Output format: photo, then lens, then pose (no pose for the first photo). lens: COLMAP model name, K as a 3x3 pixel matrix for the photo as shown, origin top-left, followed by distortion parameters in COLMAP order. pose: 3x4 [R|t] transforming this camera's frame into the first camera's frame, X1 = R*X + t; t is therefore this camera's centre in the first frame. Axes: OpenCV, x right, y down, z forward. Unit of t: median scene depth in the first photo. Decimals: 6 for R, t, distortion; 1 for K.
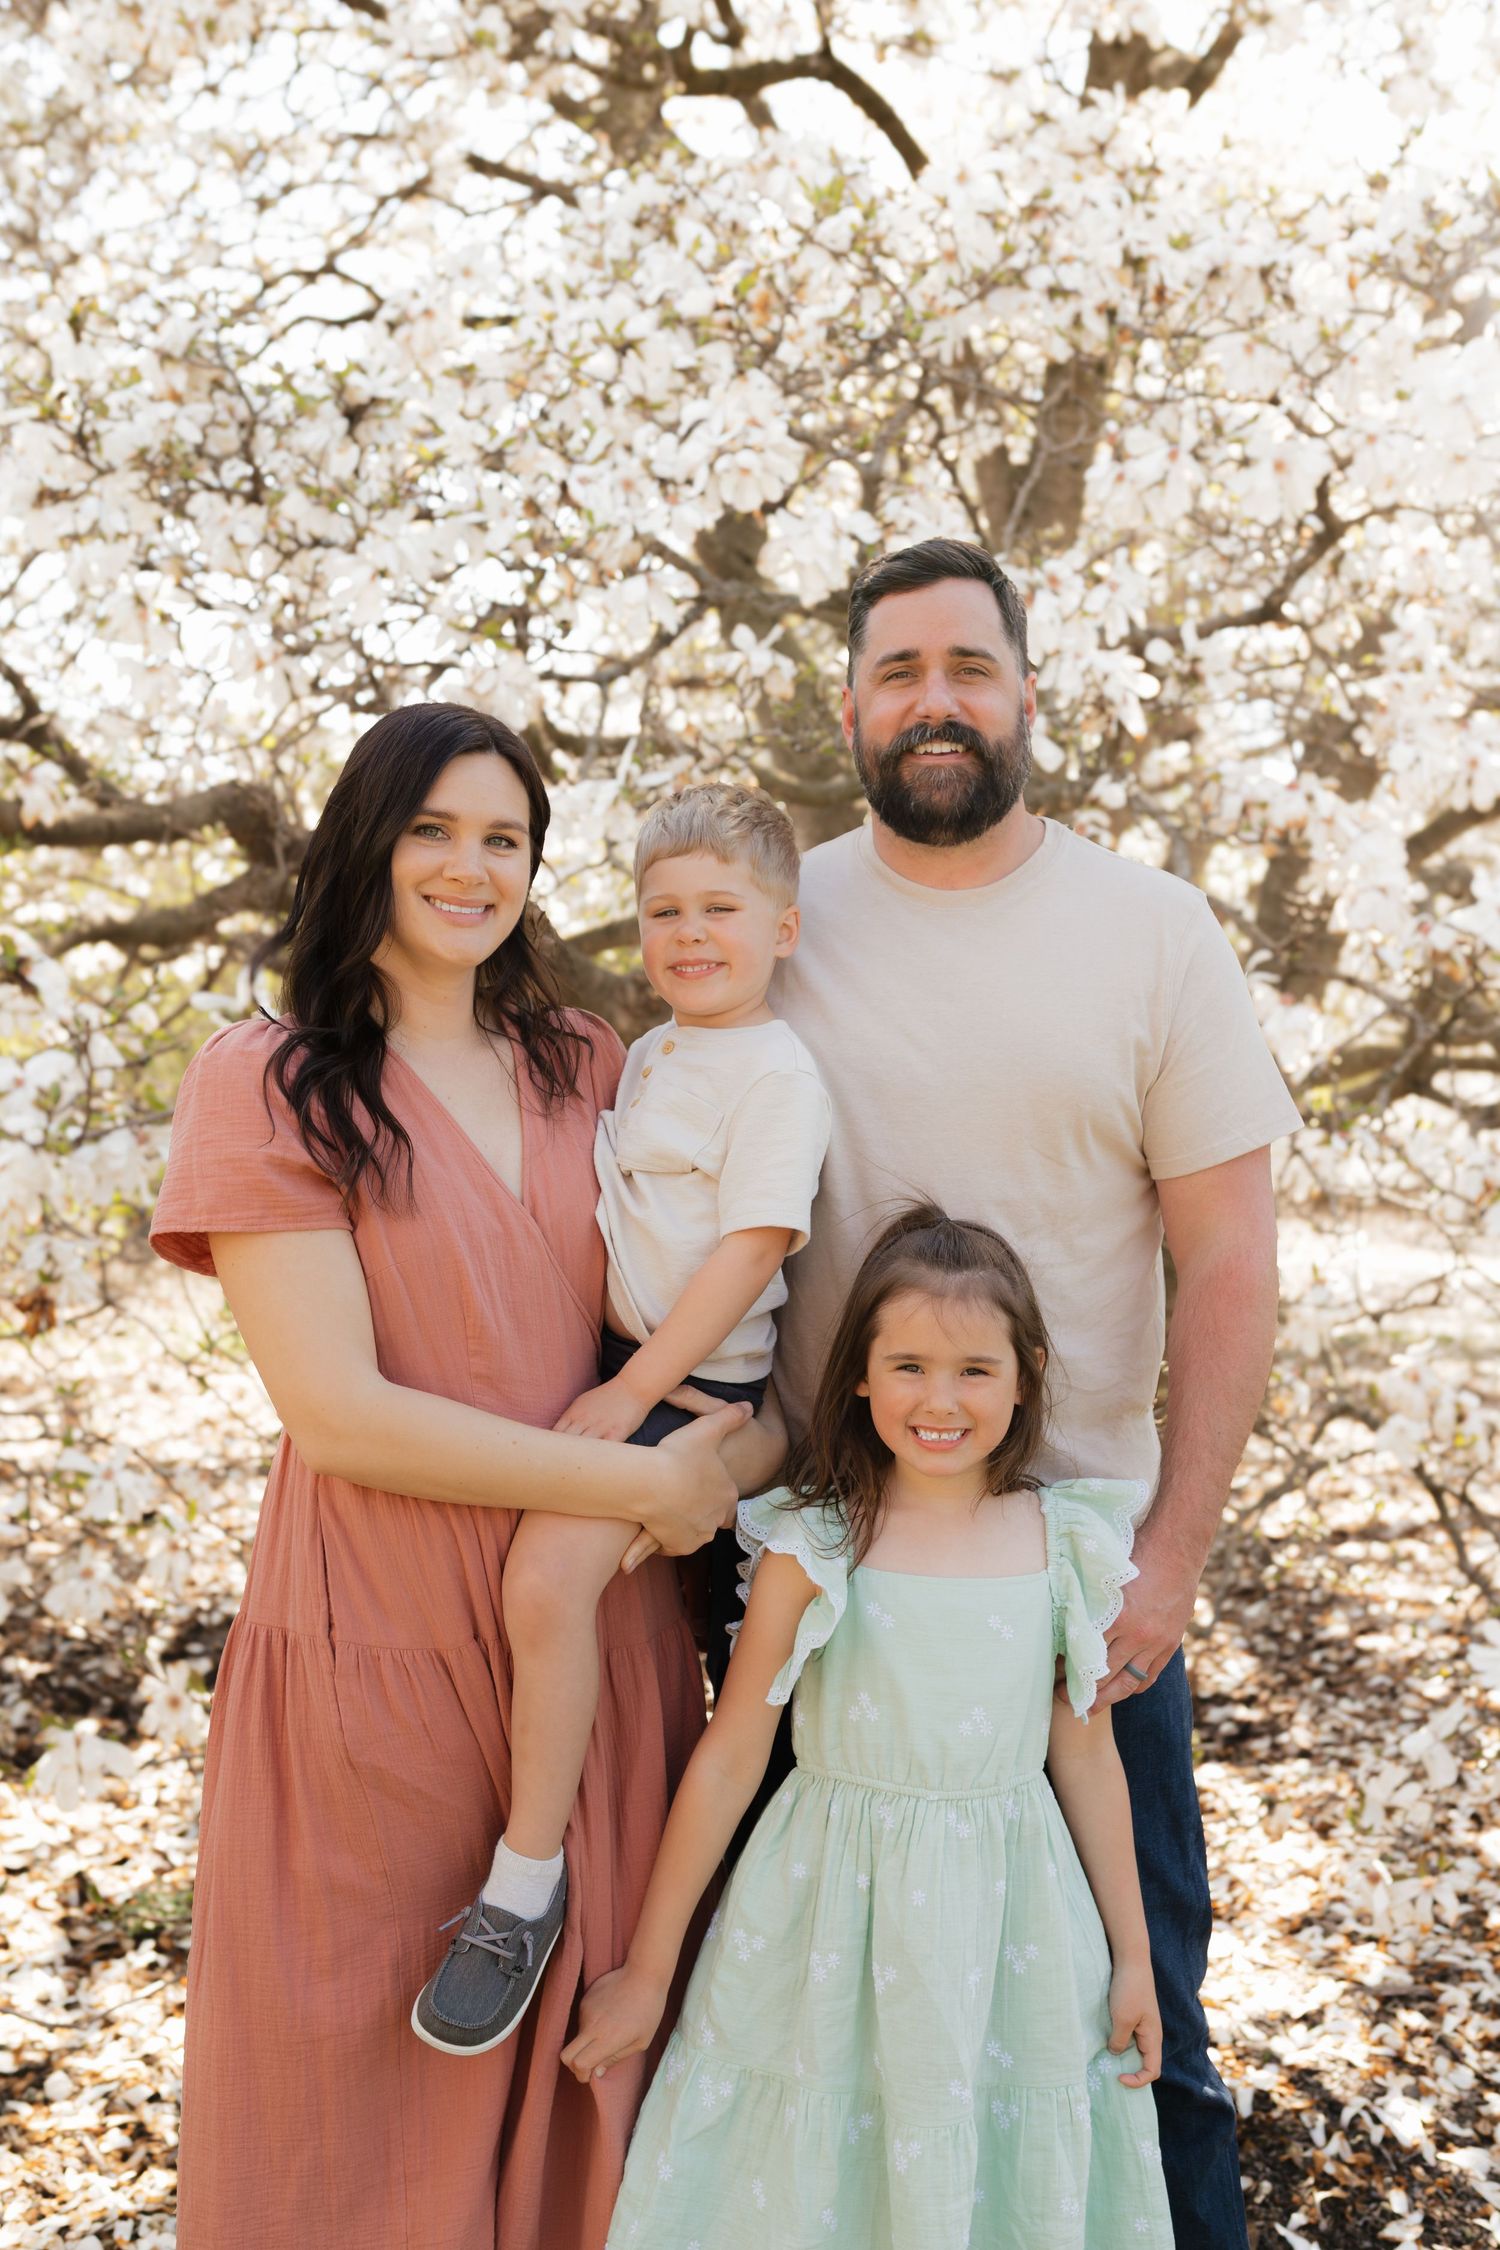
lens RADIAL K [[2326.9, 0, 792.4], [0, 2326.9, 1064.2], [0, 0, 1]] dist [-0.010952, 0.020528]
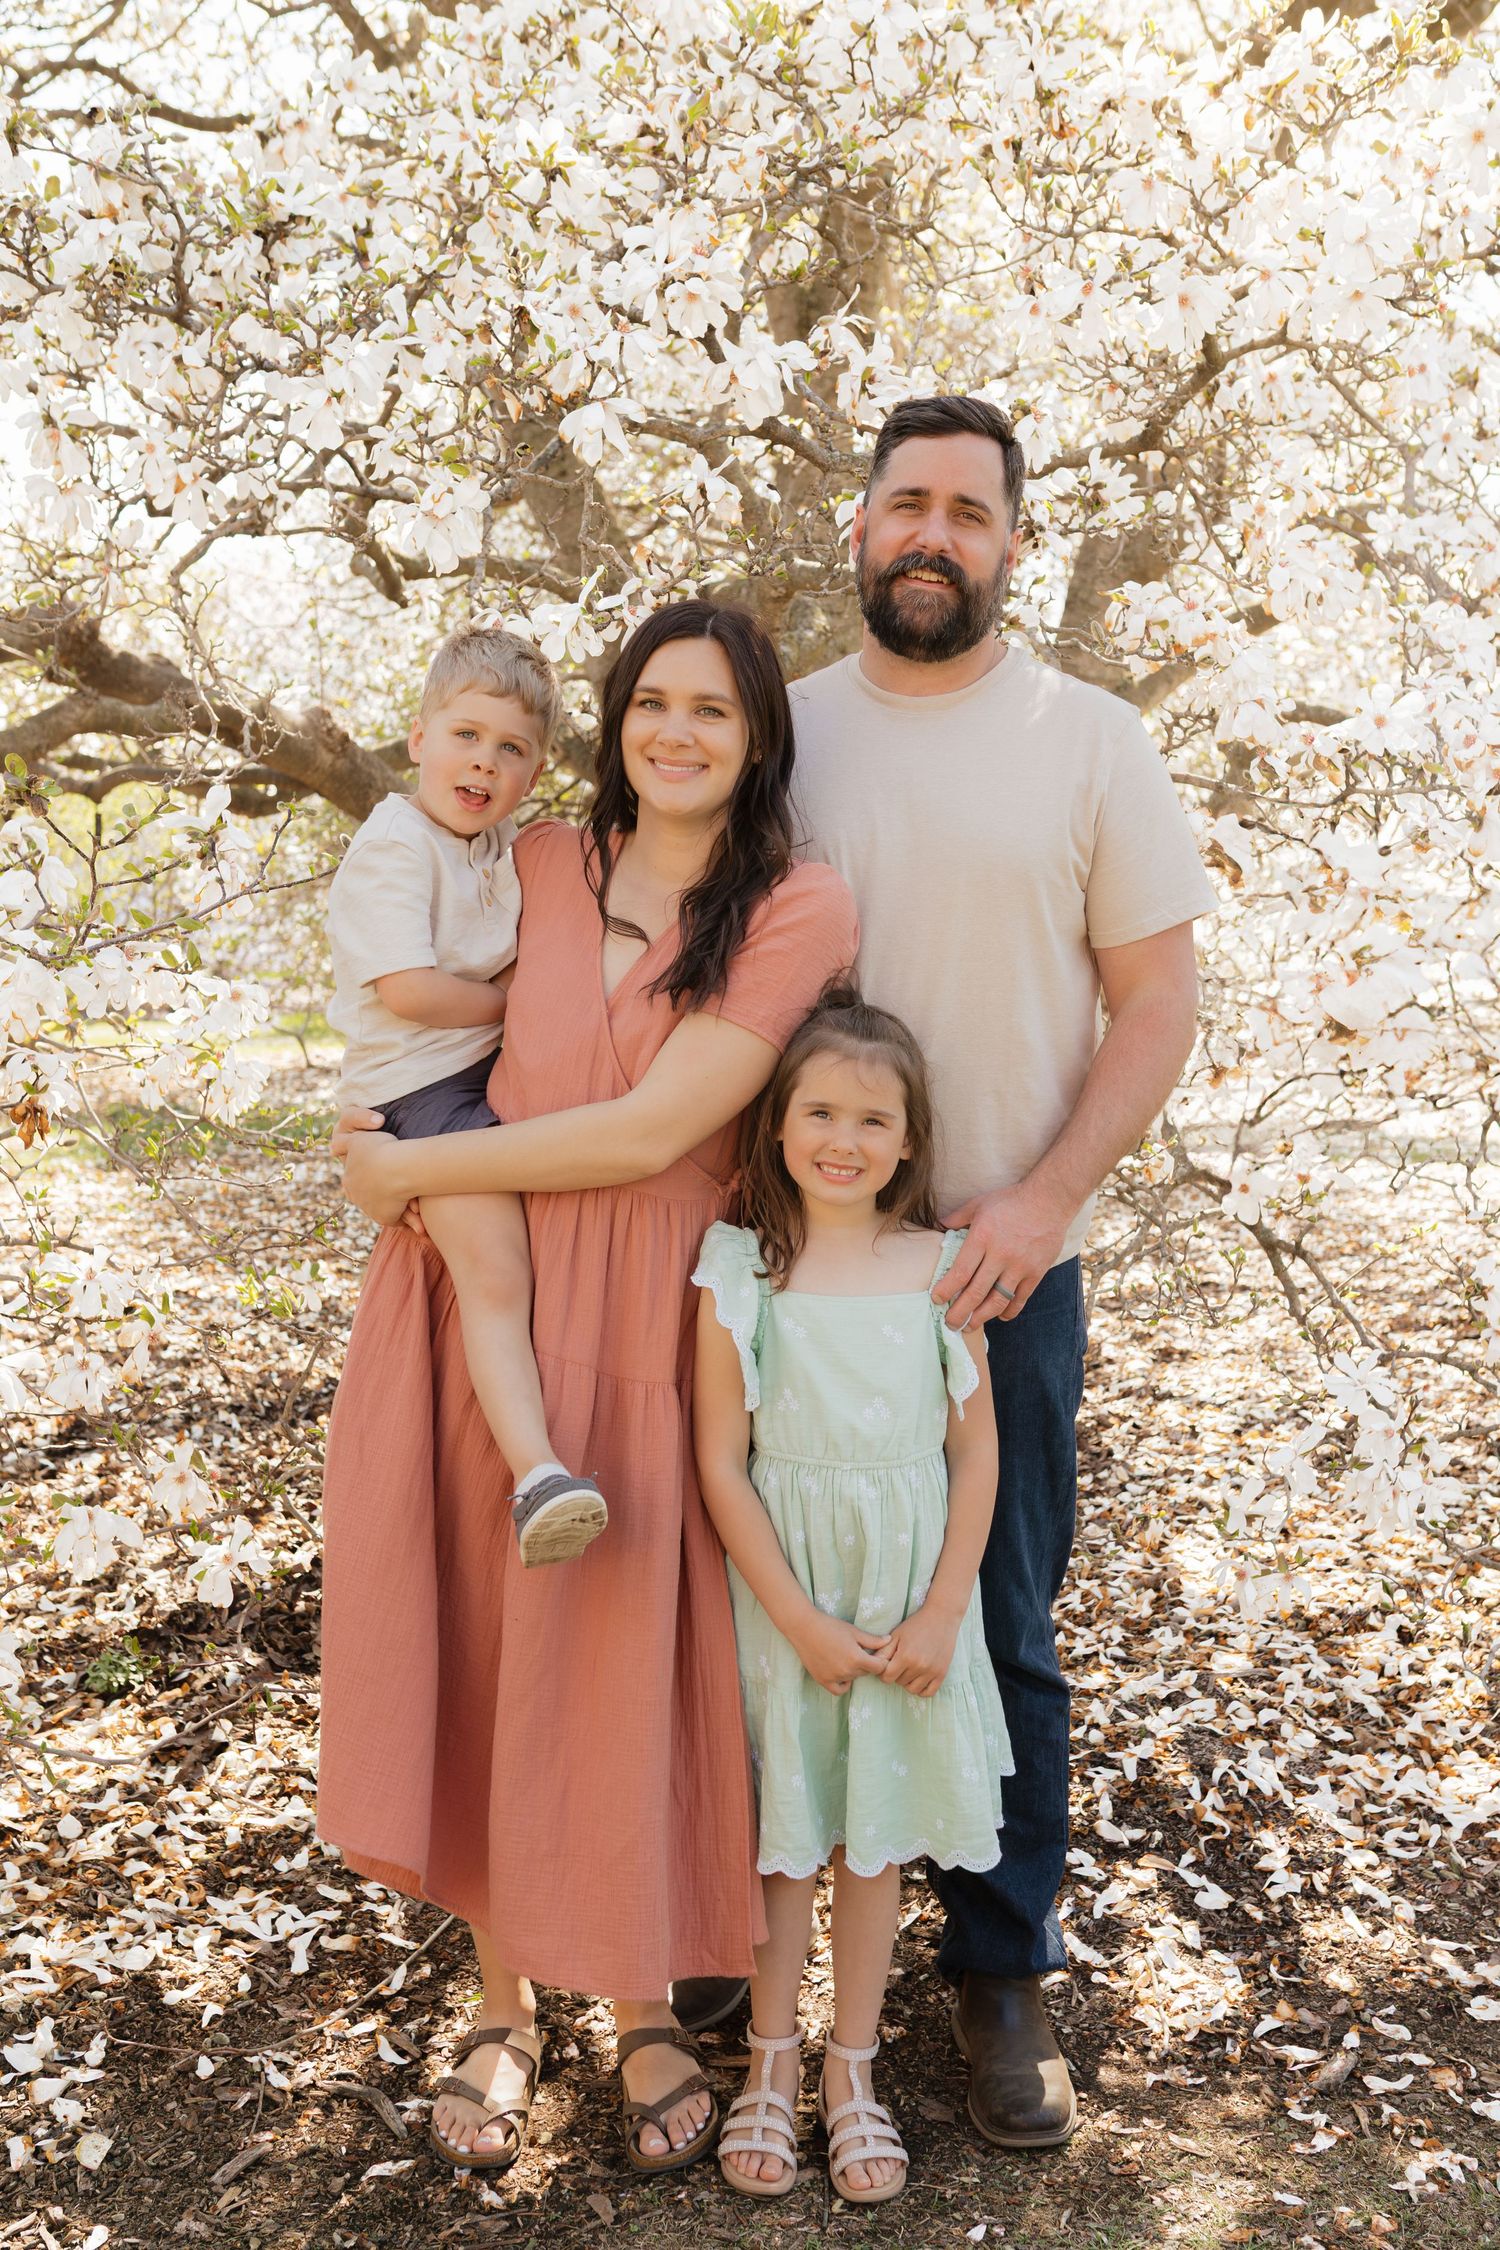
lens RADIAL K [[2236.1, 0, 781.9], [0, 2236.1, 1164.4], [0, 0, 1]] dist [-0.001360, 0.007648]
pose [[0.992686, -0.030818, 0.116728, -0.099772], [0.015828, 0.991747, 0.127230, 0.002969], [-0.119686, -0.124452, 0.984981, -0.040391]]
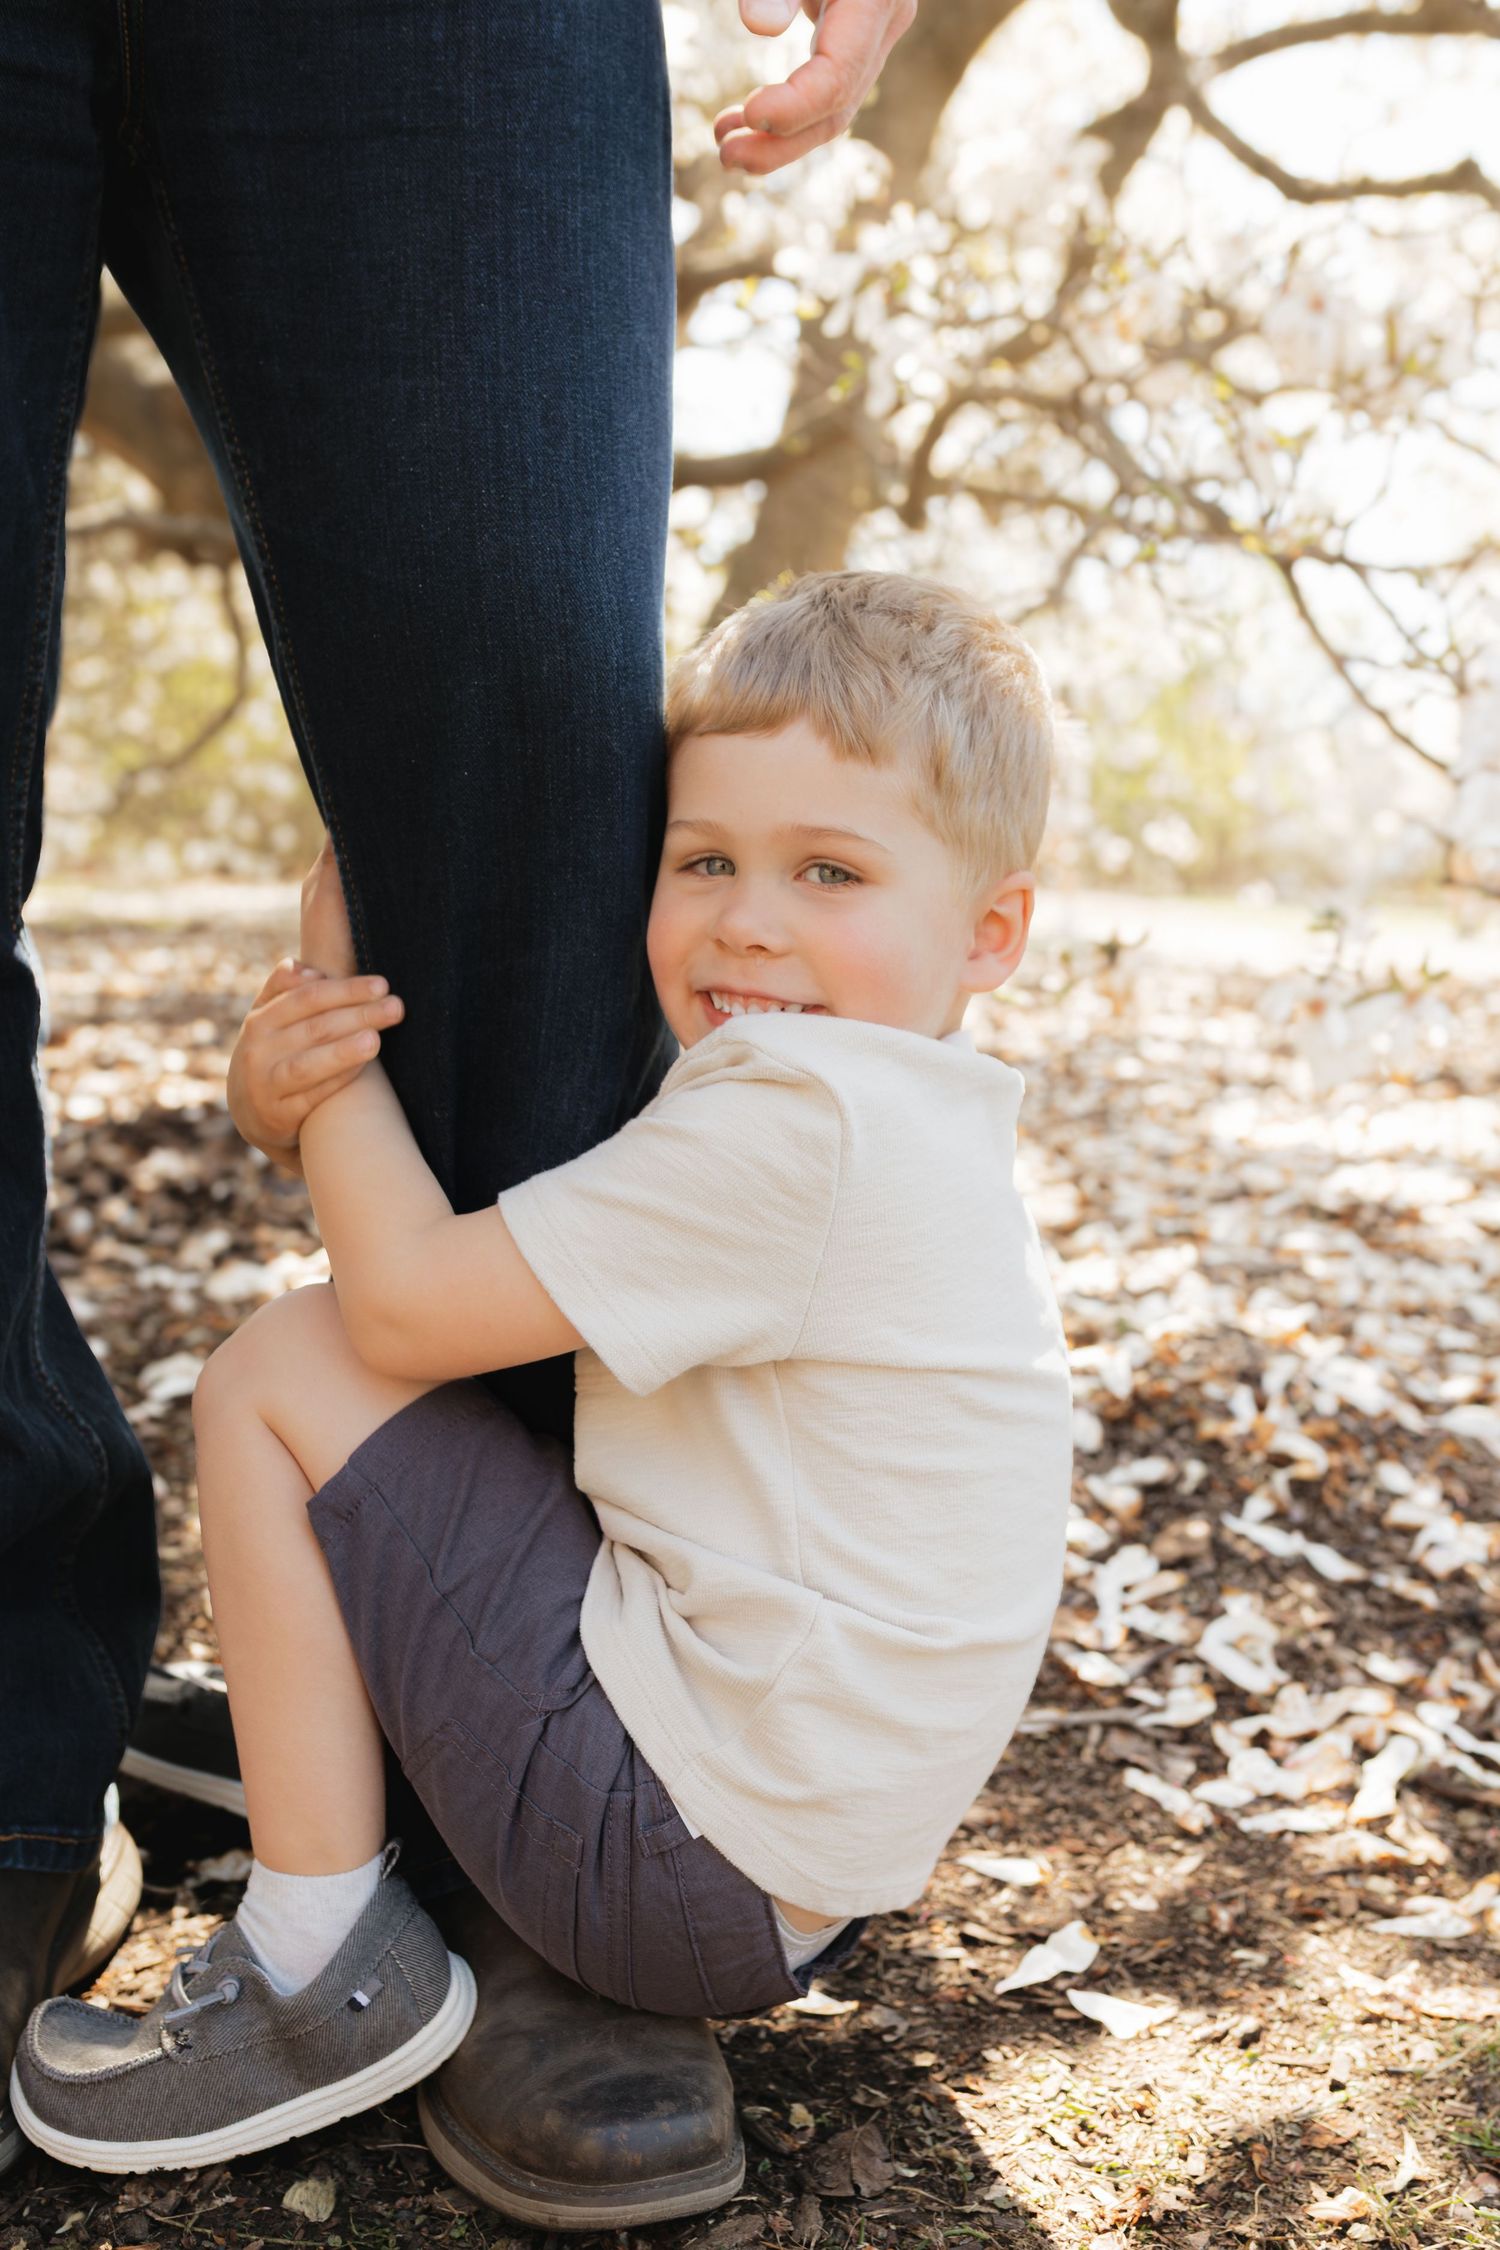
lens RADIAL K [[2272.9, 0, 807.4], [0, 2272.9, 1206.2], [0, 0, 1]] dist [0.033747, -0.001323]
pose [[0.967175, -0.038149, 0.251232, -0.034793], [-0.005321, 0.985410, 0.170117, 0.303217], [-0.254056, -0.165870, 0.952860, 0.457478]]
